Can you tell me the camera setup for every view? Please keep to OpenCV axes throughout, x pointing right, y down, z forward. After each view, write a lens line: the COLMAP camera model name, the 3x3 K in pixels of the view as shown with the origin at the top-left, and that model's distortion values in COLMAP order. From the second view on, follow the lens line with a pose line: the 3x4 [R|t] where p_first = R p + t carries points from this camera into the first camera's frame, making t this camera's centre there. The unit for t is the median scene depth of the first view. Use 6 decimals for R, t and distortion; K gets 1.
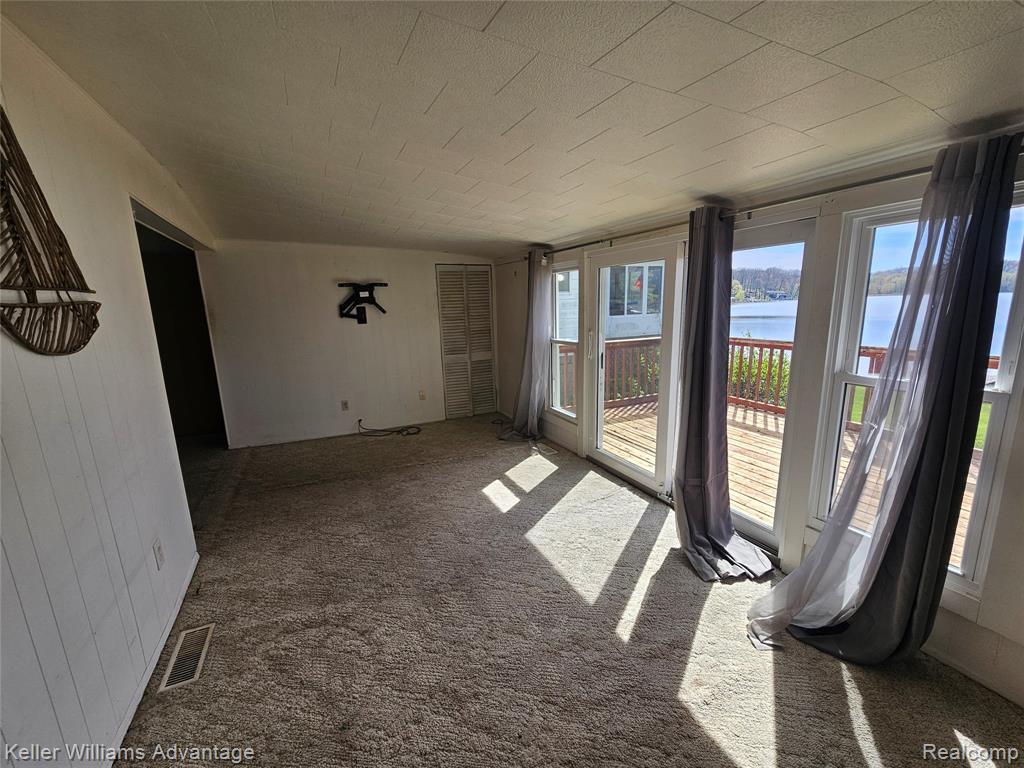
lens RADIAL K [[421.4, 0, 513.1], [0, 421.4, 389.4], [0, 0, 1]] dist [-0.000557, 0.000037]
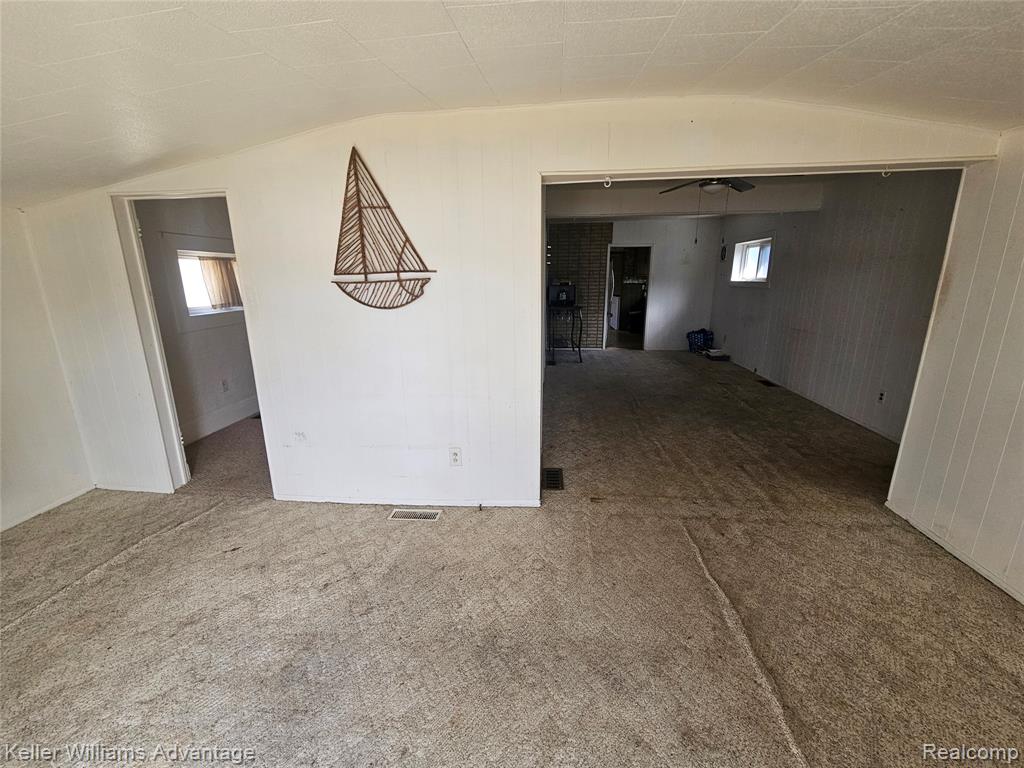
lens RADIAL K [[421.4, 0, 502.3], [0, 421.4, 384.4], [0, 0, 1]] dist [-0.000557, 0.000037]
pose [[-0.531998, 0.236823, -0.812953, 0.157204], [-0.135525, 0.923900, 0.357831, -0.334024], [0.835830, 0.300540, -0.459417, 1.567880]]
